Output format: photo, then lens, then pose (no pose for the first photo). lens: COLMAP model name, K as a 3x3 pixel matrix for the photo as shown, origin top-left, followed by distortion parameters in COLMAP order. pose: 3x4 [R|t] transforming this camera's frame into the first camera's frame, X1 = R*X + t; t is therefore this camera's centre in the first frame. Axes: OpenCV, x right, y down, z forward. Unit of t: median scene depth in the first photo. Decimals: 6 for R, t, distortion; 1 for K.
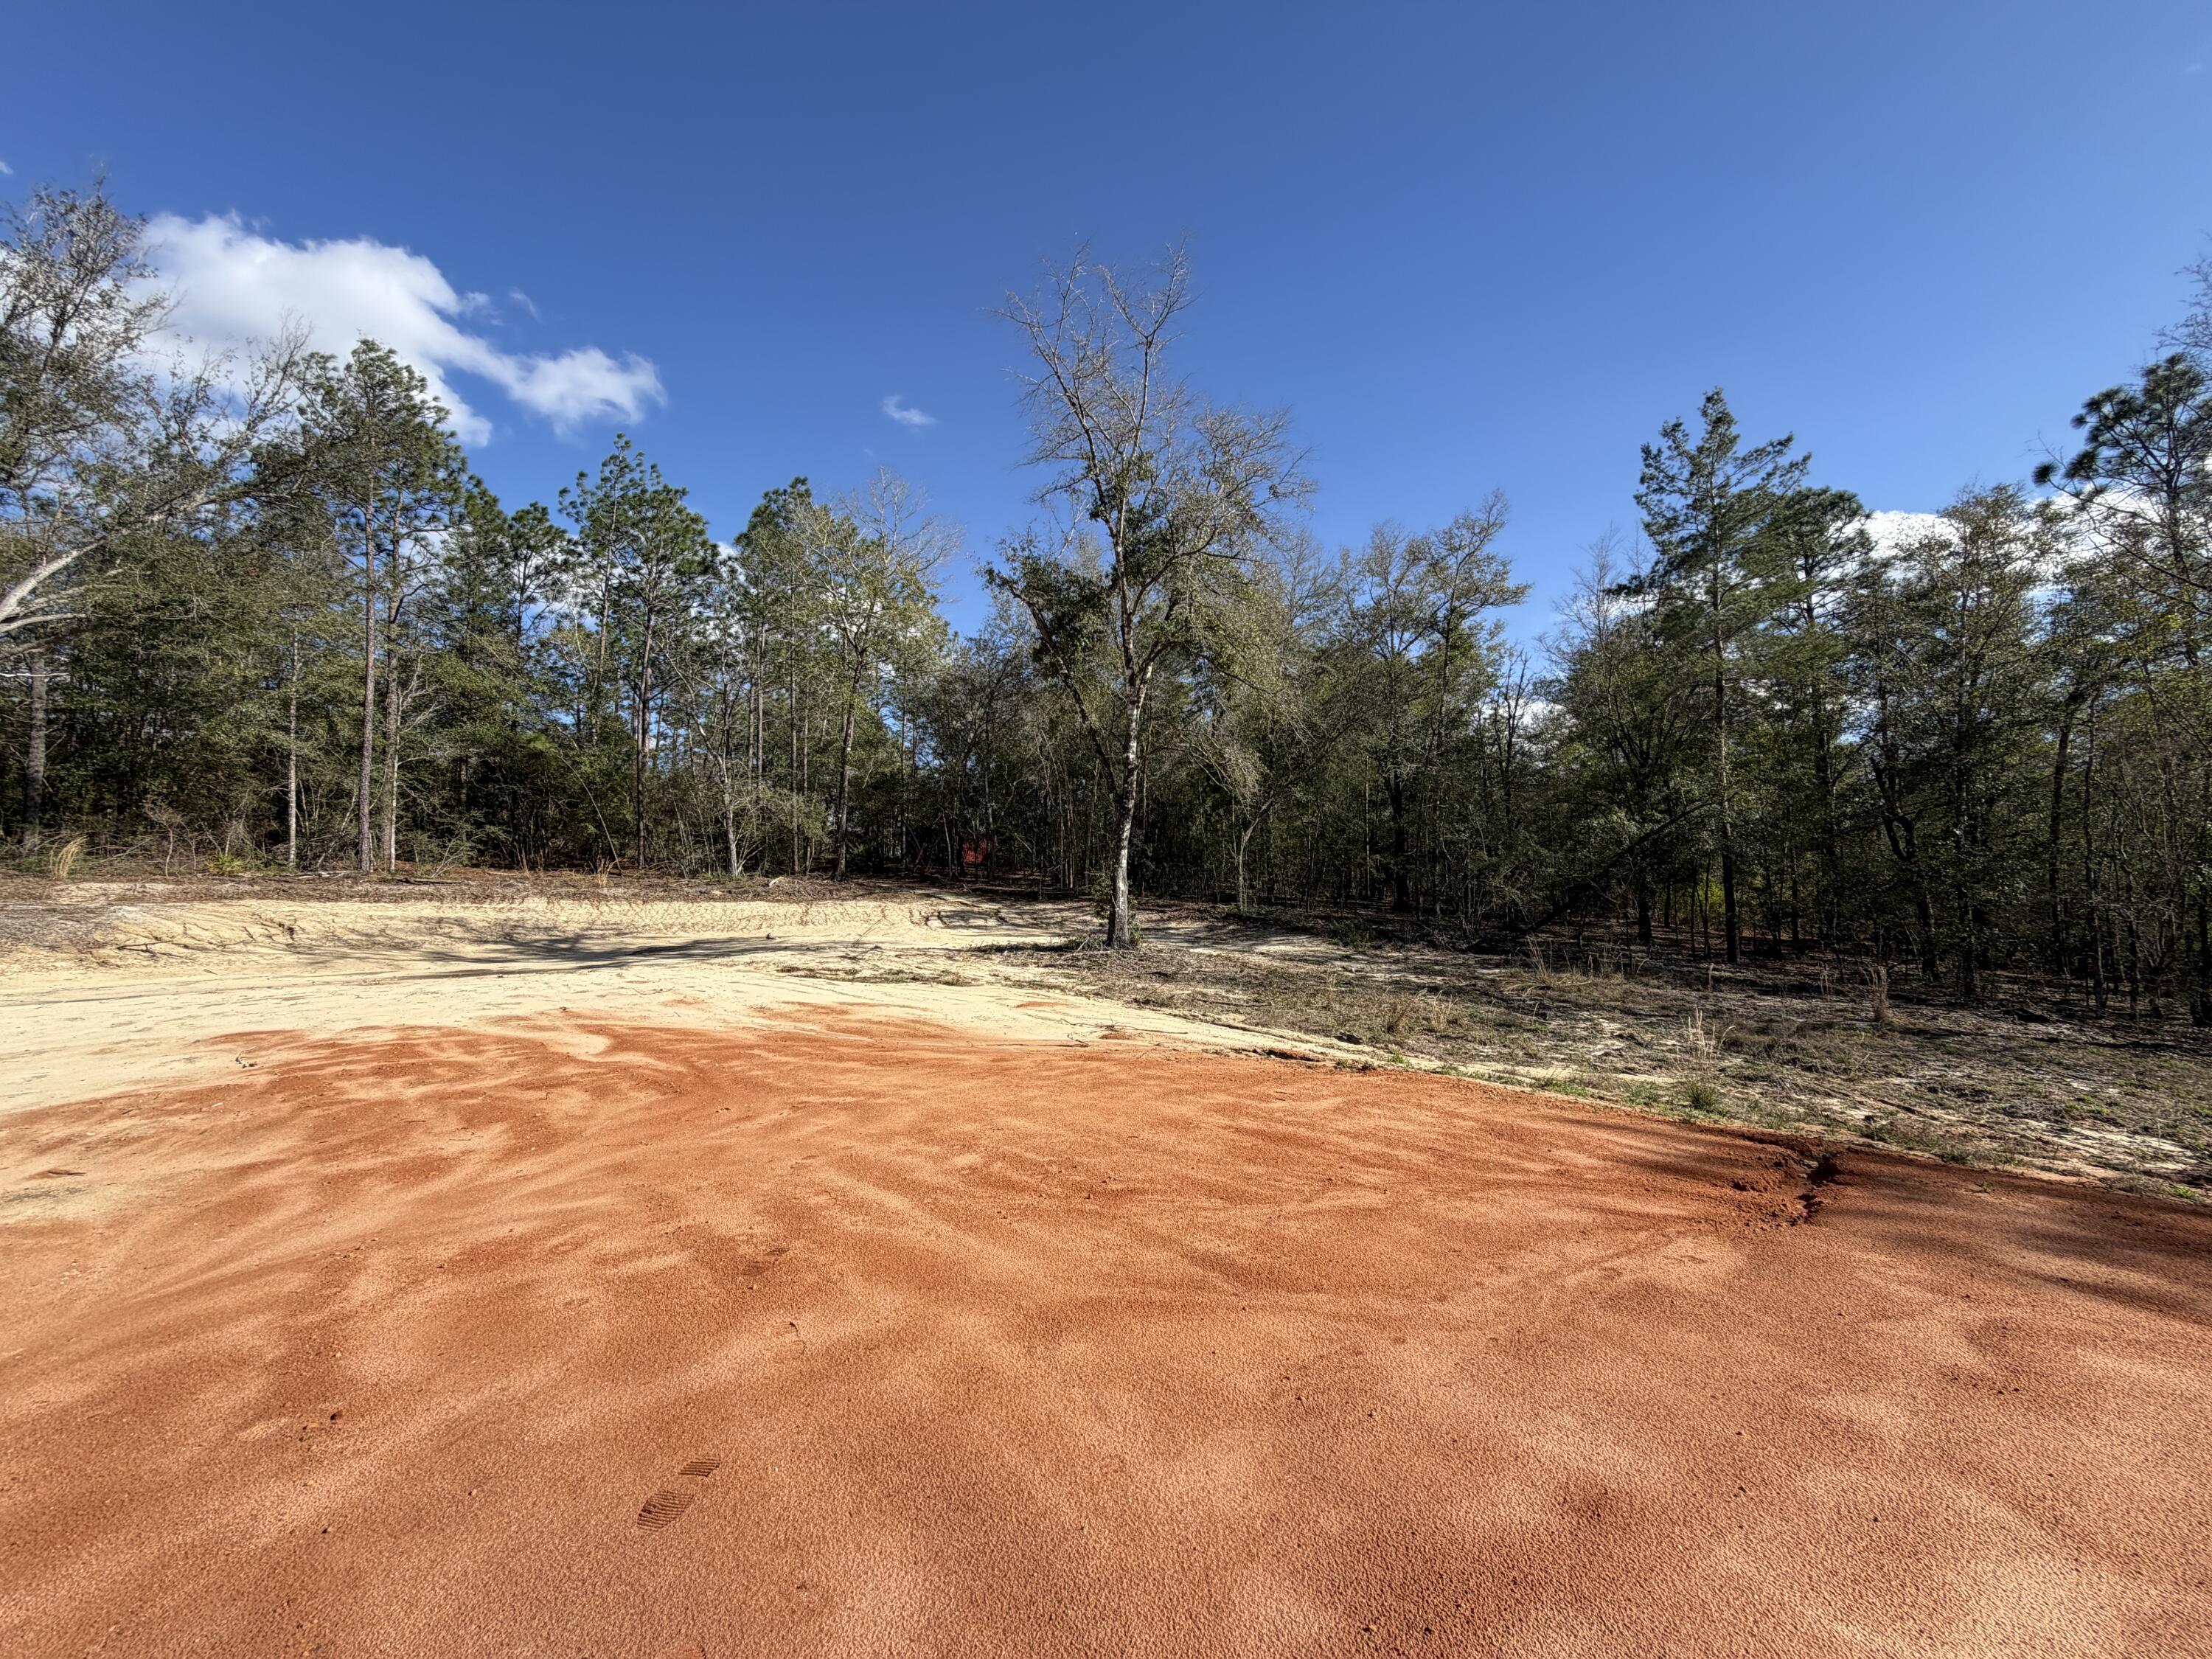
lens RADIAL K [[876.8, 0, 1106.0], [0, 876.8, 829.5], [0, 0, 1]] dist [-0.001132, 0.000501]
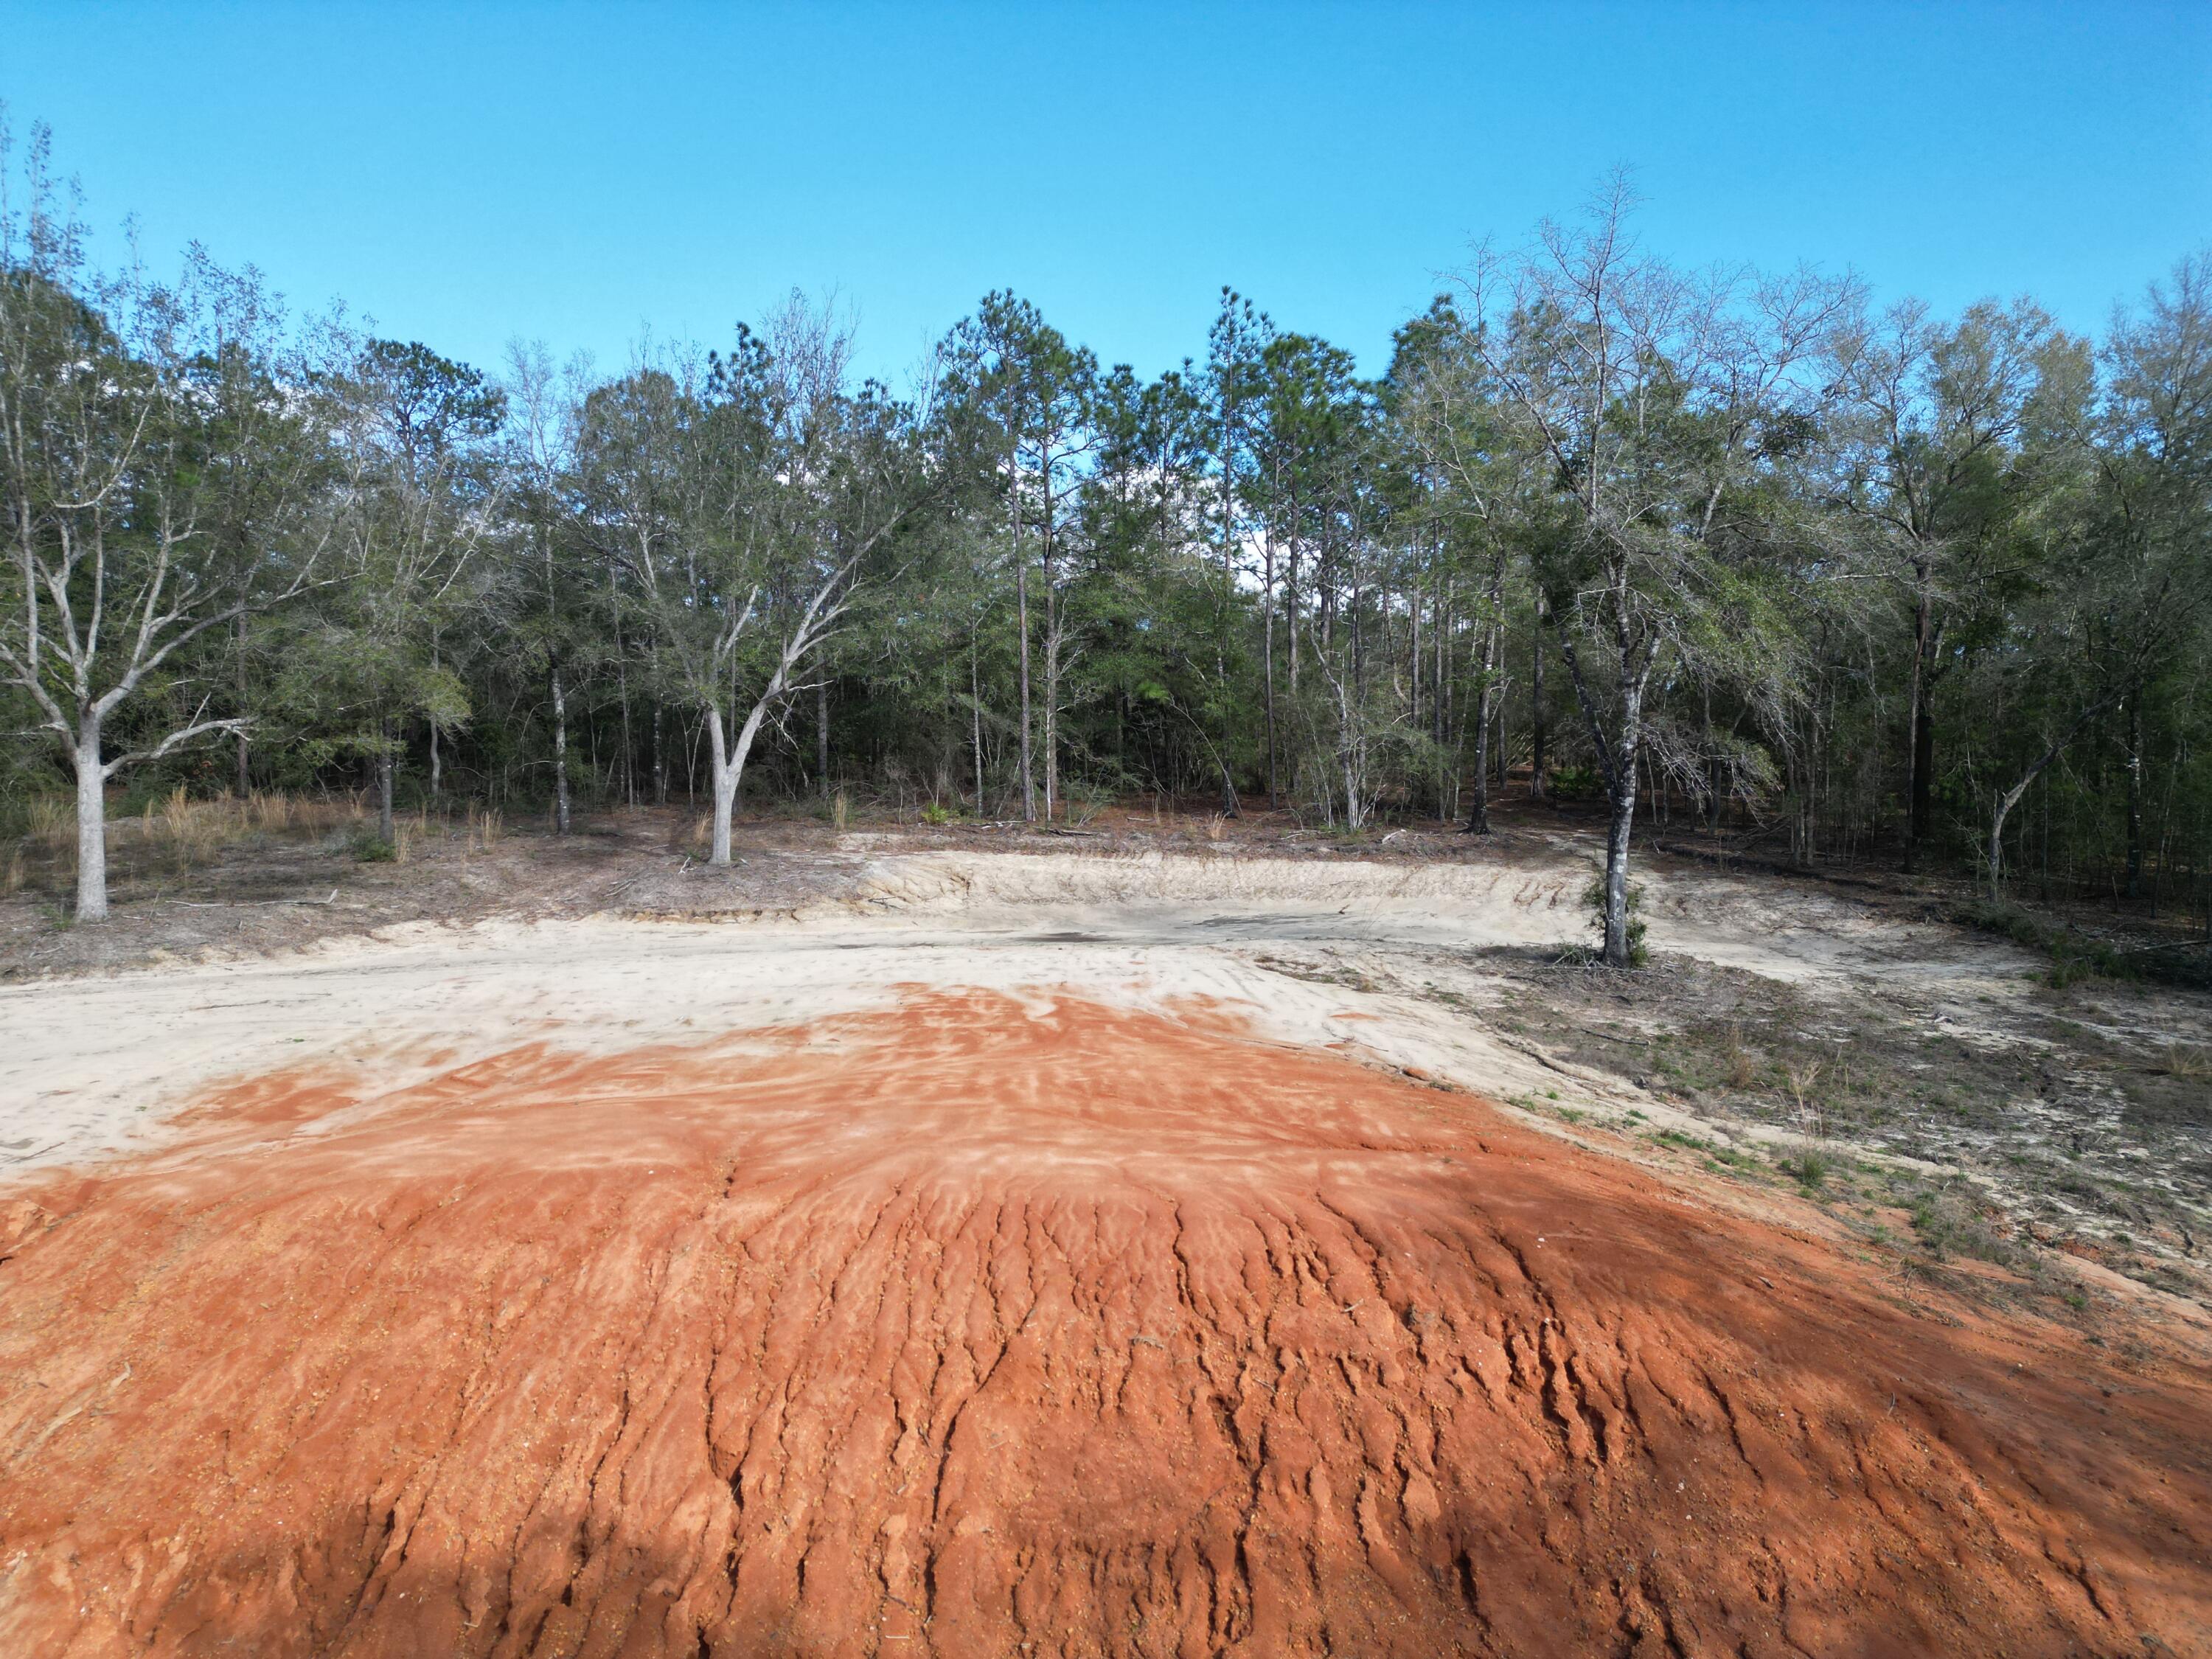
lens RADIAL K [[1540.8, 0, 1101.2], [0, 1540.8, 817.8], [0, 0, 1]] dist [0.071224, -0.060922]
pose [[0.757307, 0.023587, -0.652633, 0.454955], [0.044826, 0.995113, 0.087981, -0.120850], [0.651519, -0.095884, 0.752549, -0.357900]]
